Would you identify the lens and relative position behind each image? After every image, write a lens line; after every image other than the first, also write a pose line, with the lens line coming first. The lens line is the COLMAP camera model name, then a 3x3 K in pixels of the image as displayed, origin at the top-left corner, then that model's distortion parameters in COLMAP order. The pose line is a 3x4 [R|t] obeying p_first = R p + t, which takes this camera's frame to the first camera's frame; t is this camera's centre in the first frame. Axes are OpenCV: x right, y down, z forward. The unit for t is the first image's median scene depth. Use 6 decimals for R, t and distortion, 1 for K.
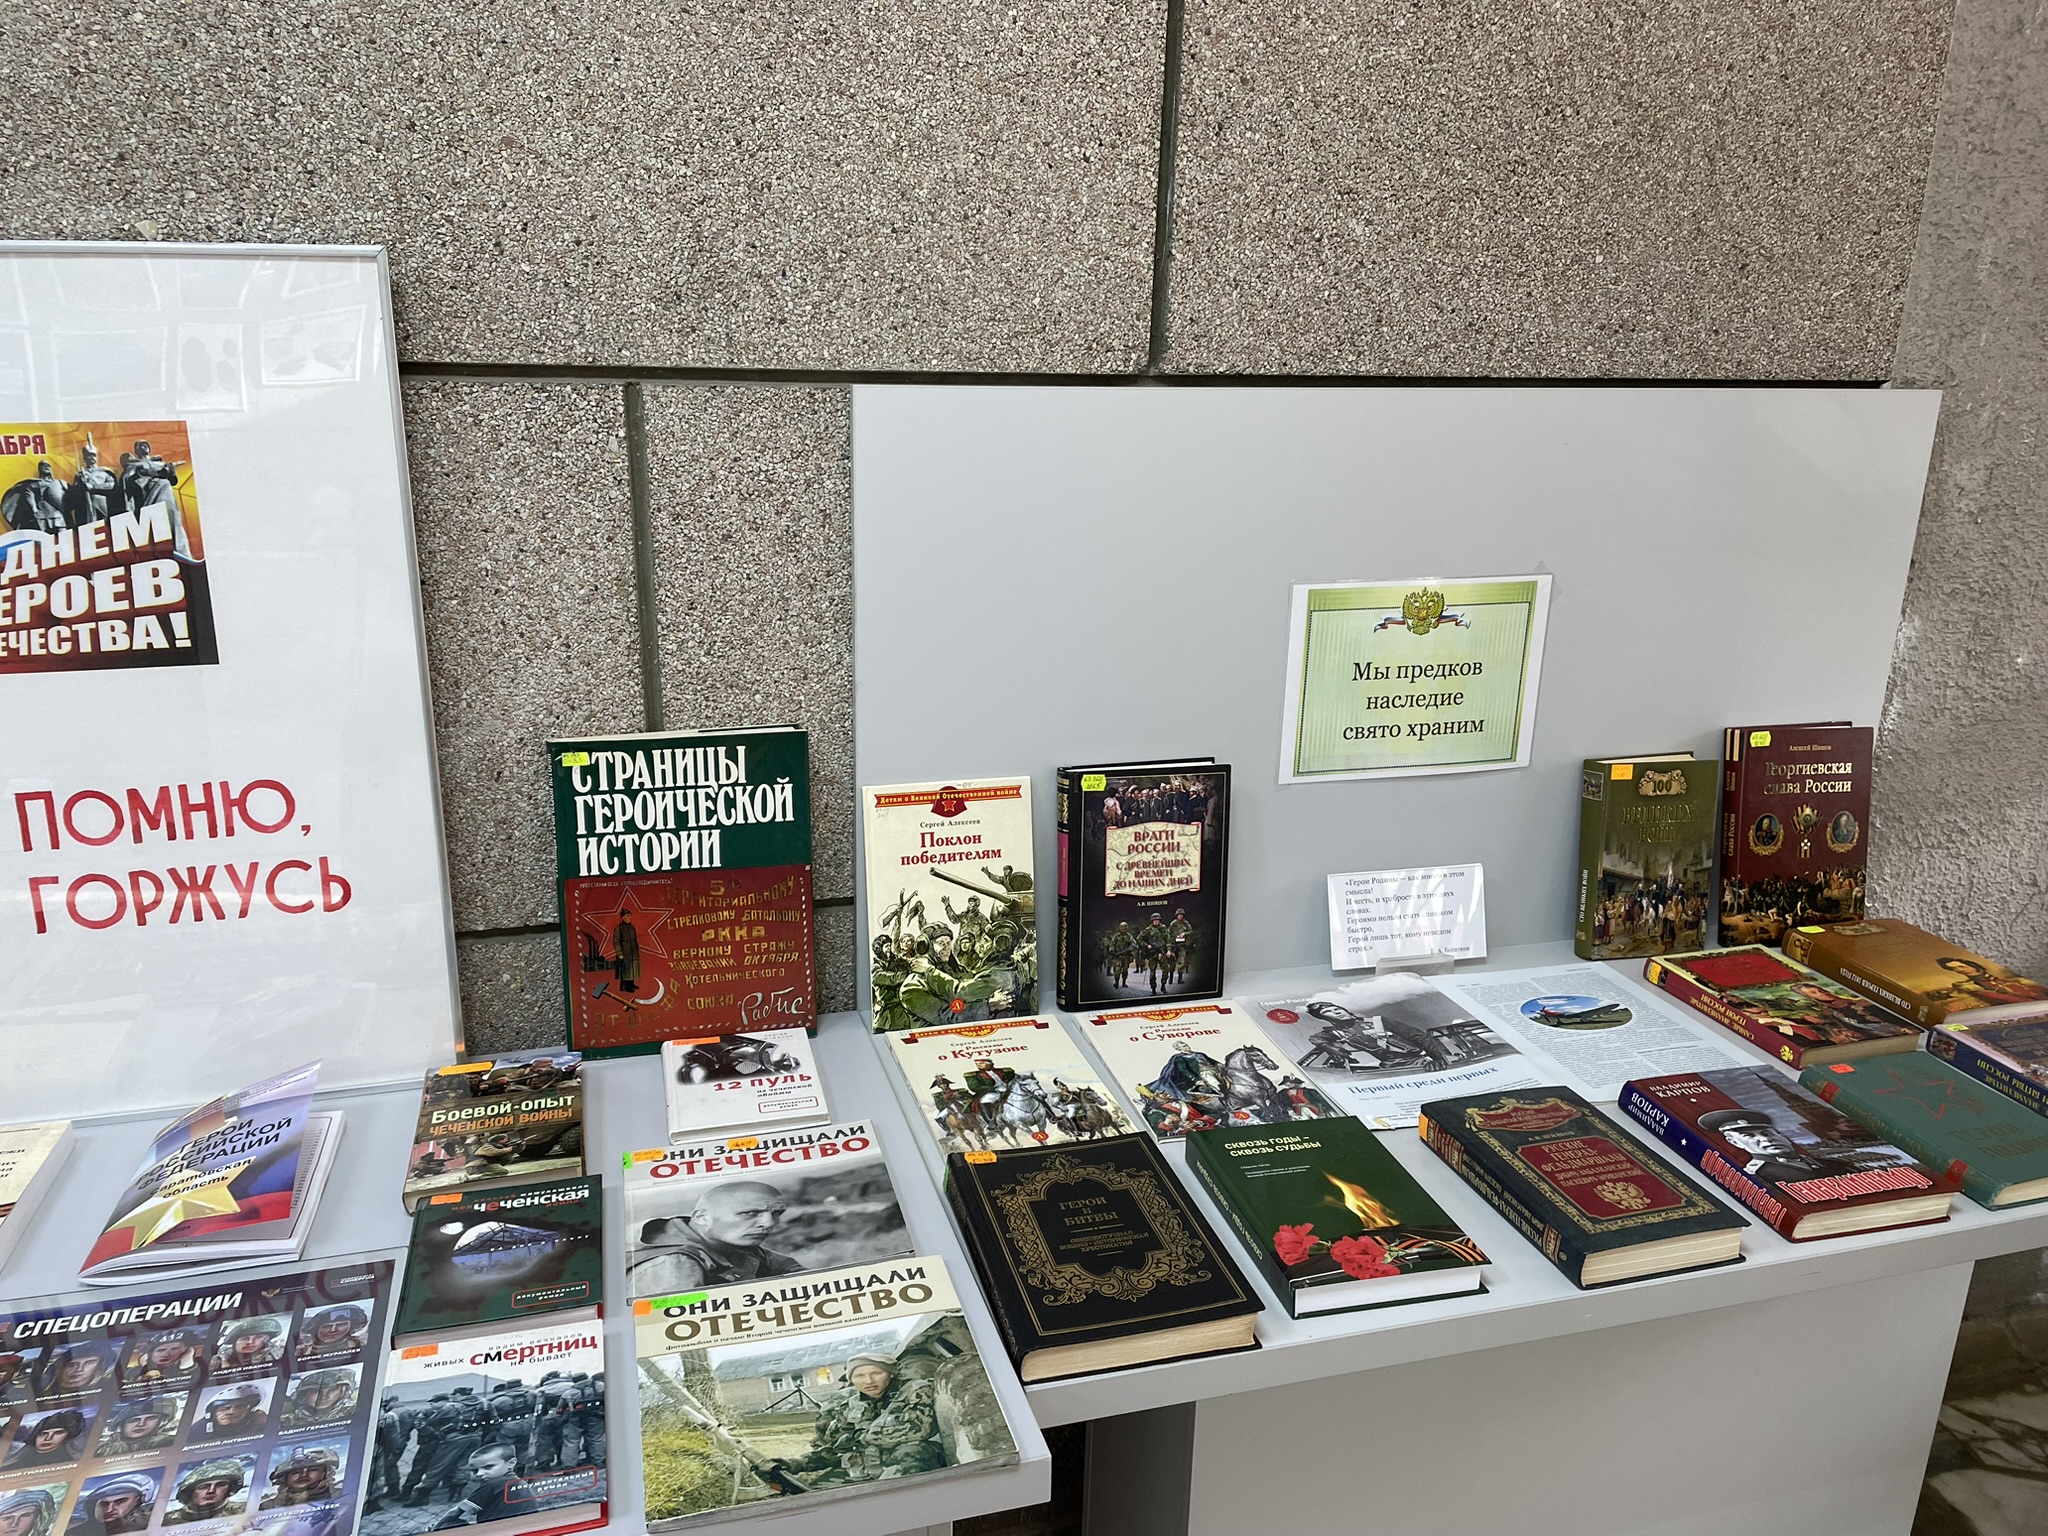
lens RADIAL K [[1579.4, 0, 1012.7], [0, 1579.4, 776.1], [0, 0, 1]] dist [0.091716, -0.124333]
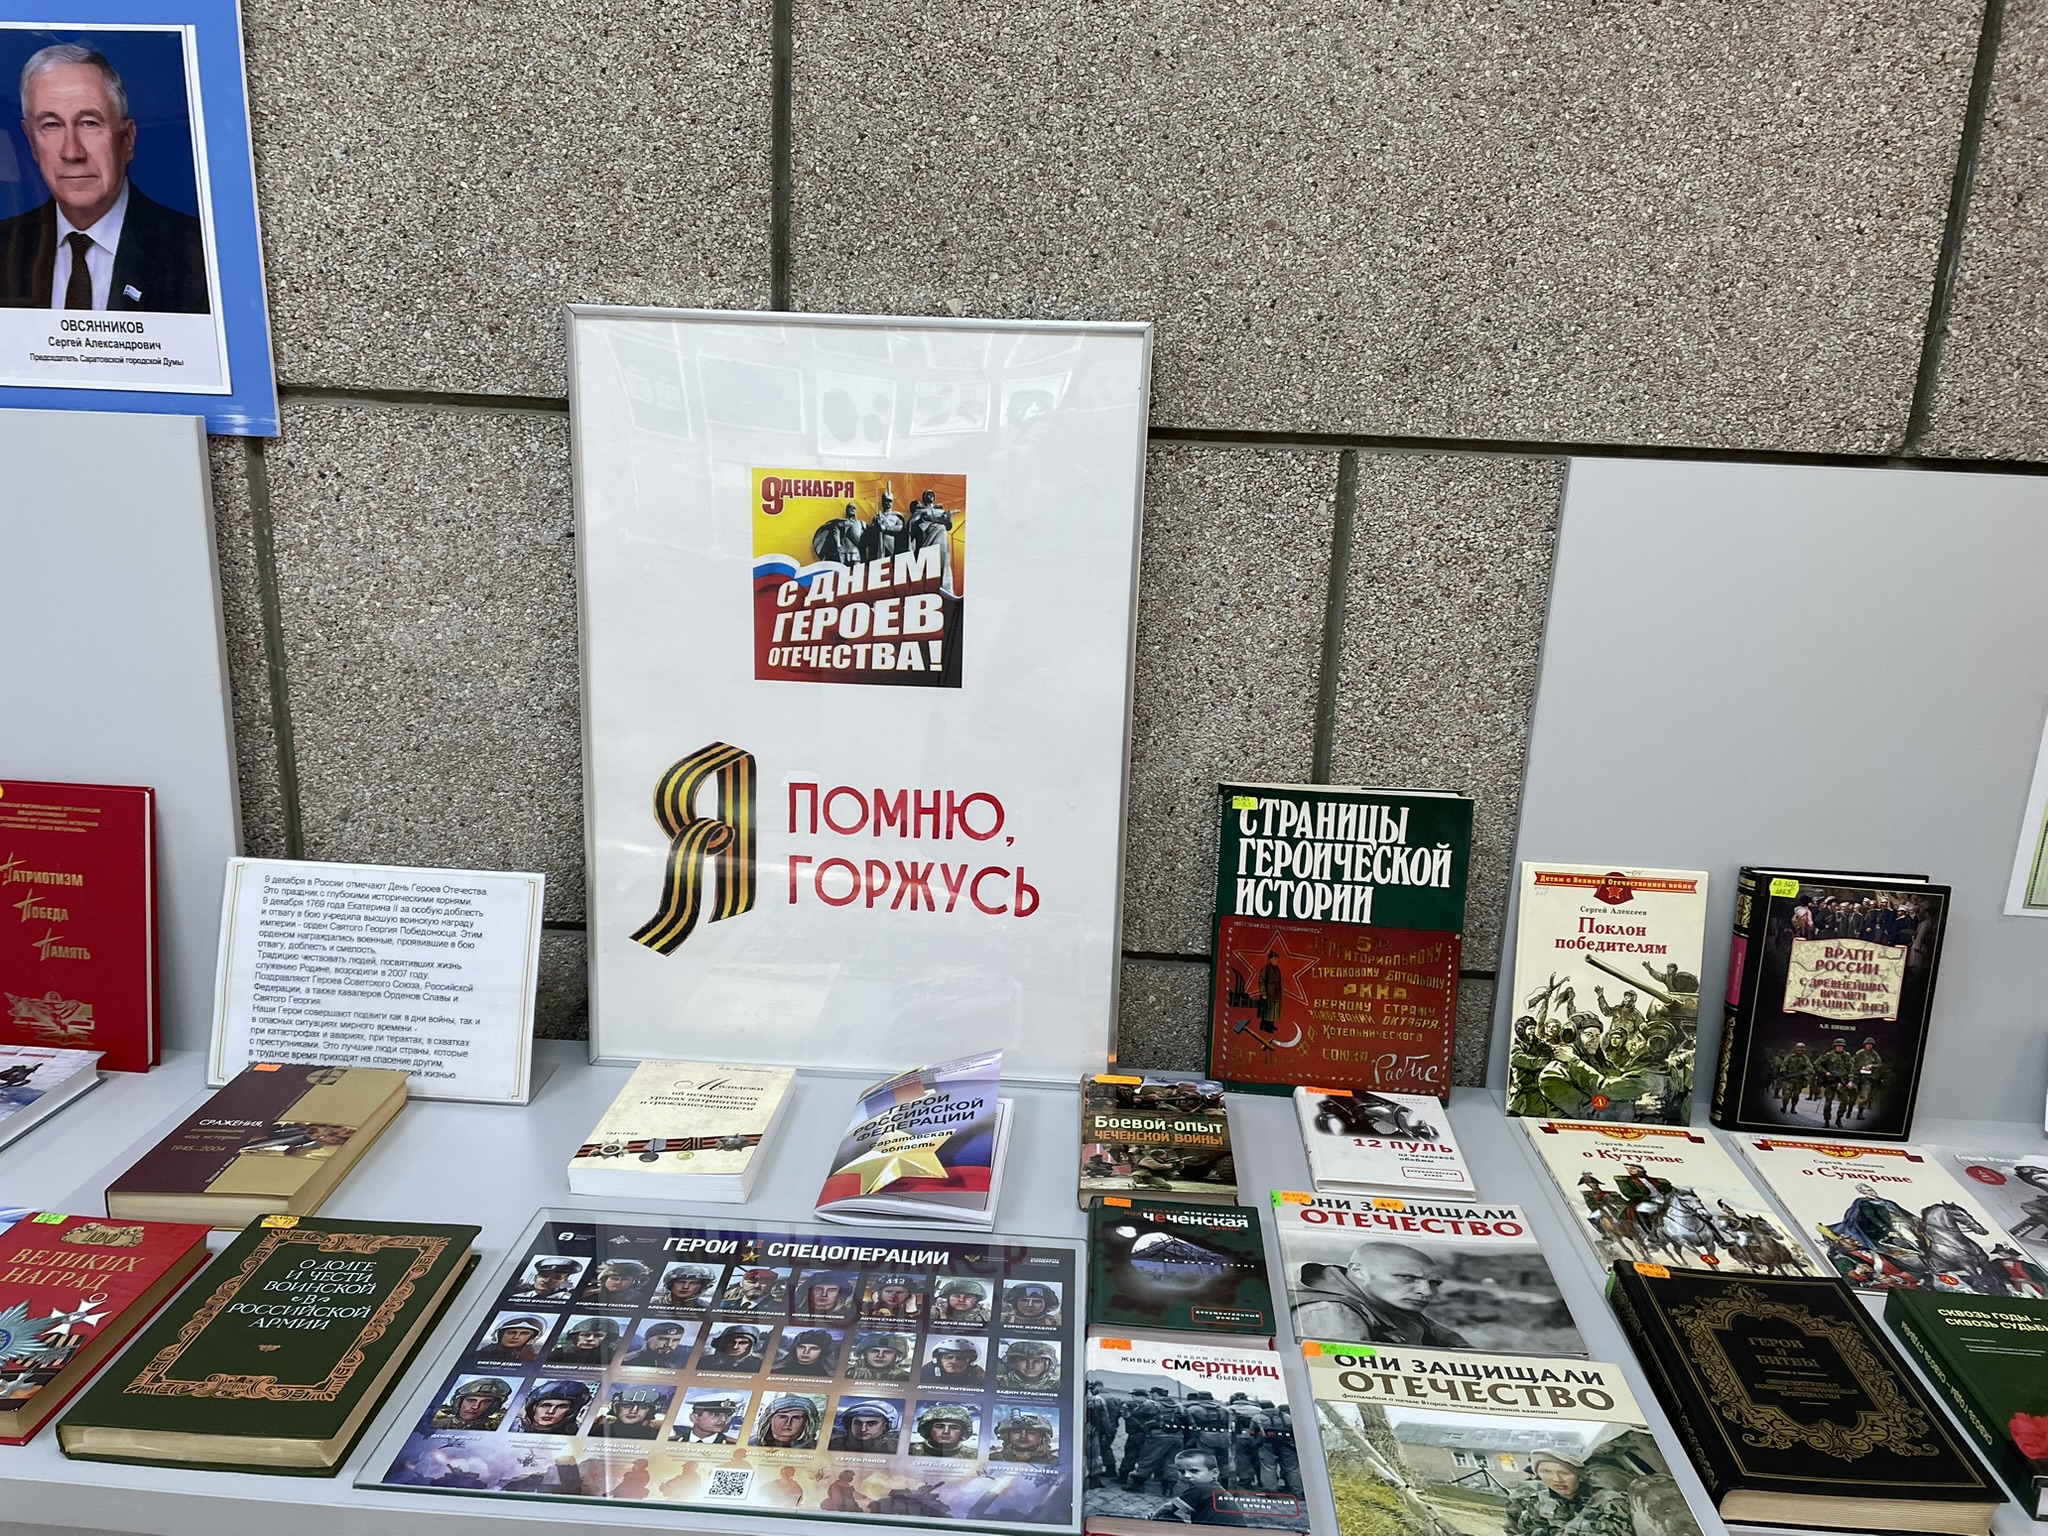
lens RADIAL K [[1579.4, 0, 985.2], [0, 1579.4, 764.7], [0, 0, 1]] dist [0.091716, -0.124333]
pose [[0.942859, 0.102667, -0.316981, -0.109963], [-0.112413, 0.993582, -0.012560, -0.003526], [0.313657, 0.047475, 0.948349, -0.046290]]
